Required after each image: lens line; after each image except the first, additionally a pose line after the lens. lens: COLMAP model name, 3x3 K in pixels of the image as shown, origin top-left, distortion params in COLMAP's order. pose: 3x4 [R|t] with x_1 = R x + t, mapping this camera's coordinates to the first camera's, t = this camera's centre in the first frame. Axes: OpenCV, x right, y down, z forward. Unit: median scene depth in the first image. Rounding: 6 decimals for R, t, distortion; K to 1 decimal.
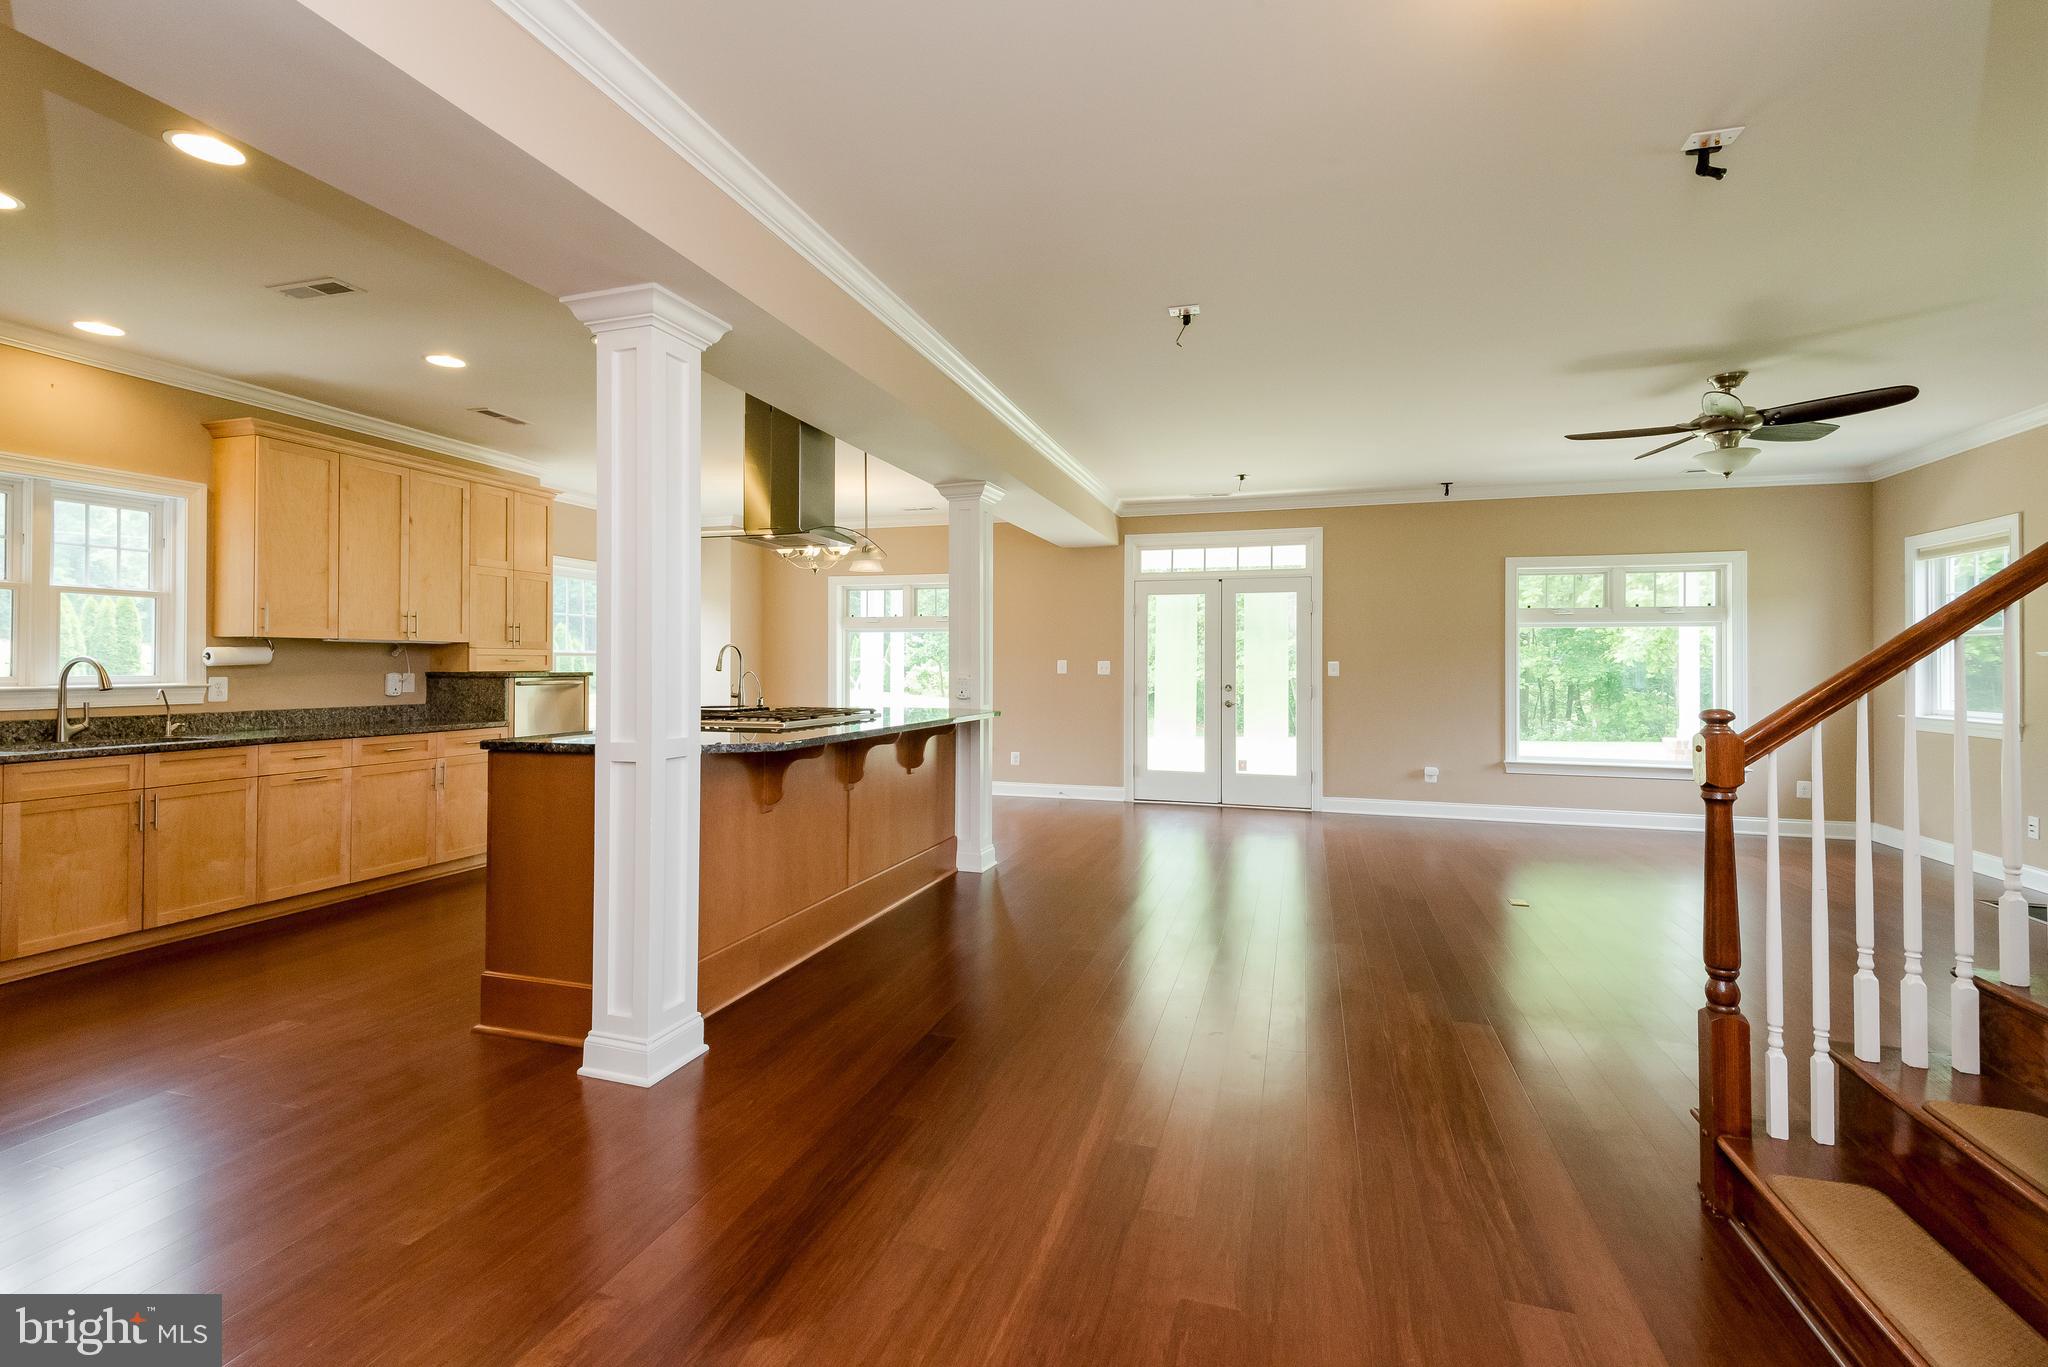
lens RADIAL K [[936.7, 0, 1011.0], [0, 936.7, 663.9], [0, 0, 1]] dist [0.025809, -0.007681]
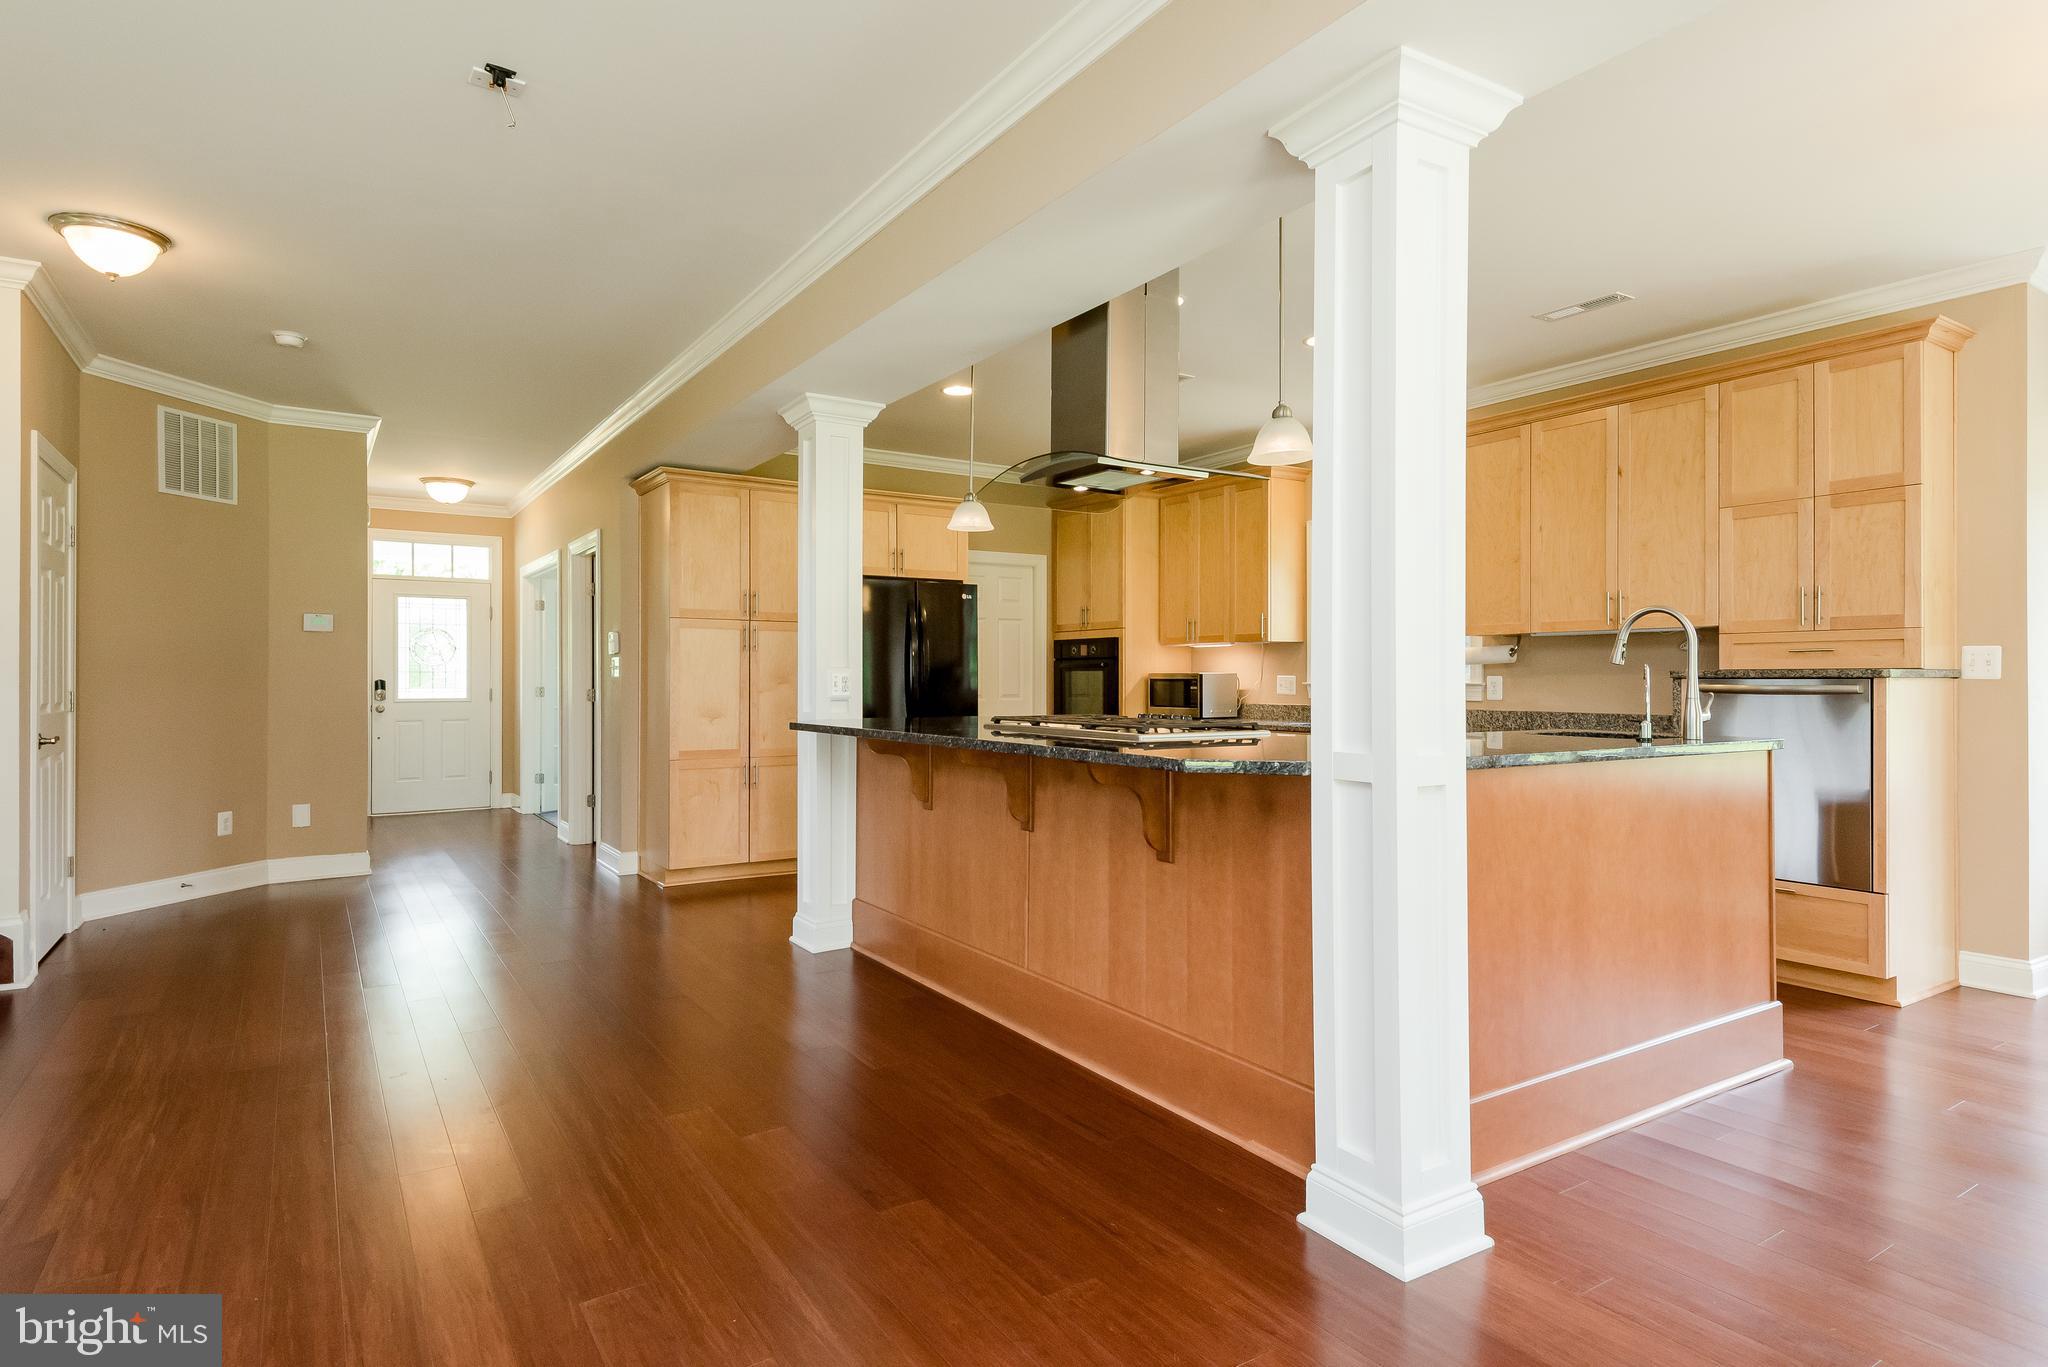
lens RADIAL K [[1081.6, 0, 1033.5], [0, 1081.6, 675.7], [0, 0, 1]] dist [0.025520, -0.009628]
pose [[-0.637866, -0.005189, -0.770130, 0.337306], [-0.001713, 0.999984, -0.005318, 0.016845], [0.770145, -0.002073, -0.637865, 1.133722]]
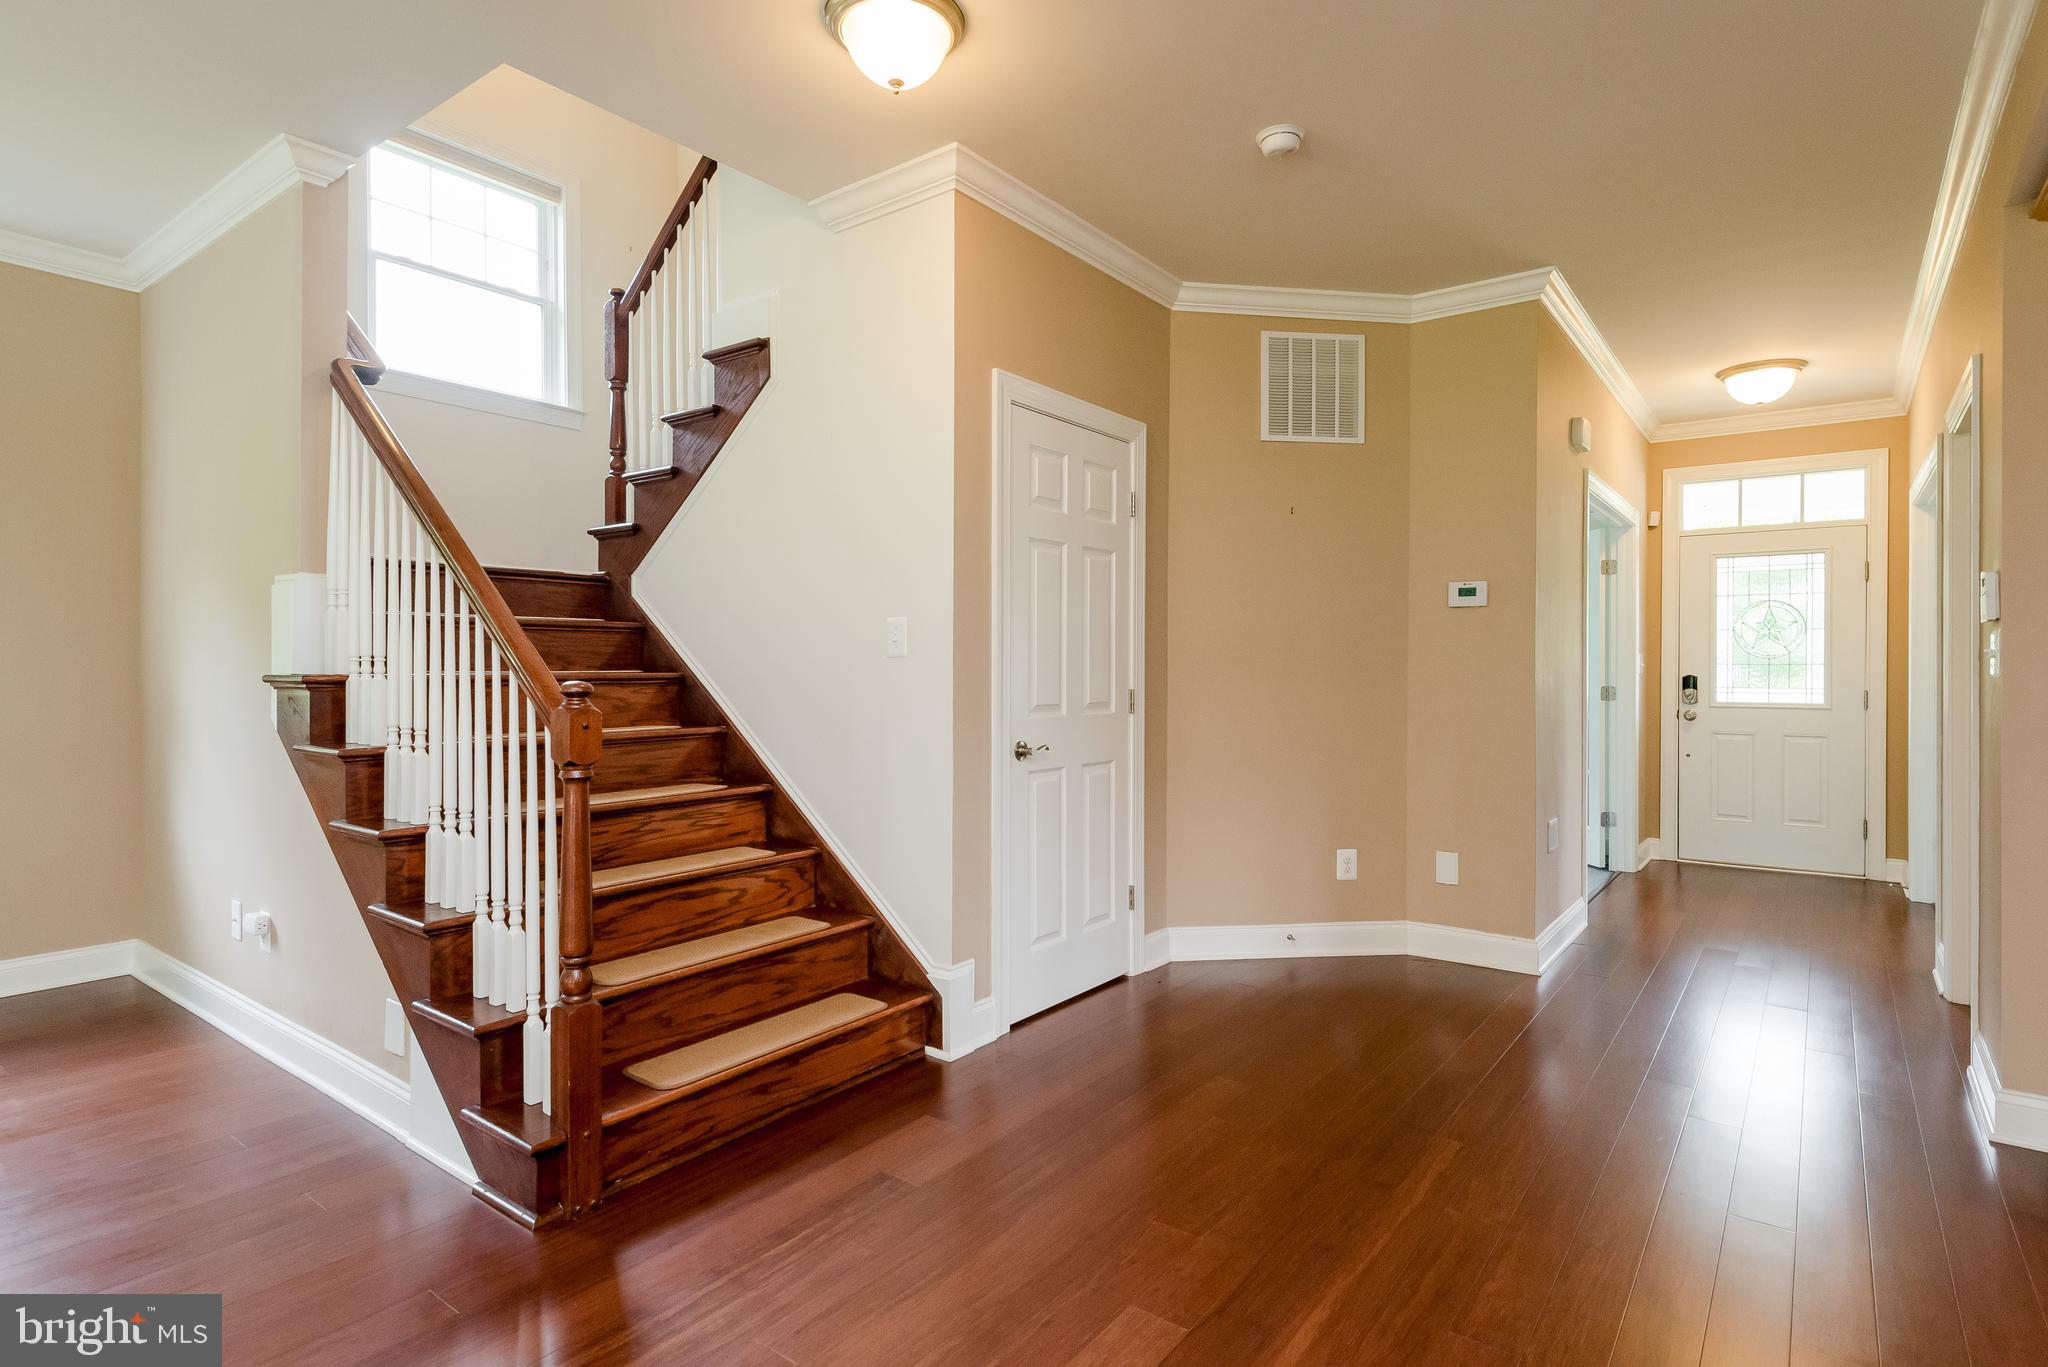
lens RADIAL K [[1081.6, 0, 1022.6], [0, 1081.6, 667.1], [0, 0, 1]] dist [0.025520, -0.009628]
pose [[-0.939319, -0.010616, 0.342880, -0.014461], [-0.009508, 0.999943, 0.004910, 0.008723], [-0.342912, 0.001352, -0.939366, 0.704758]]
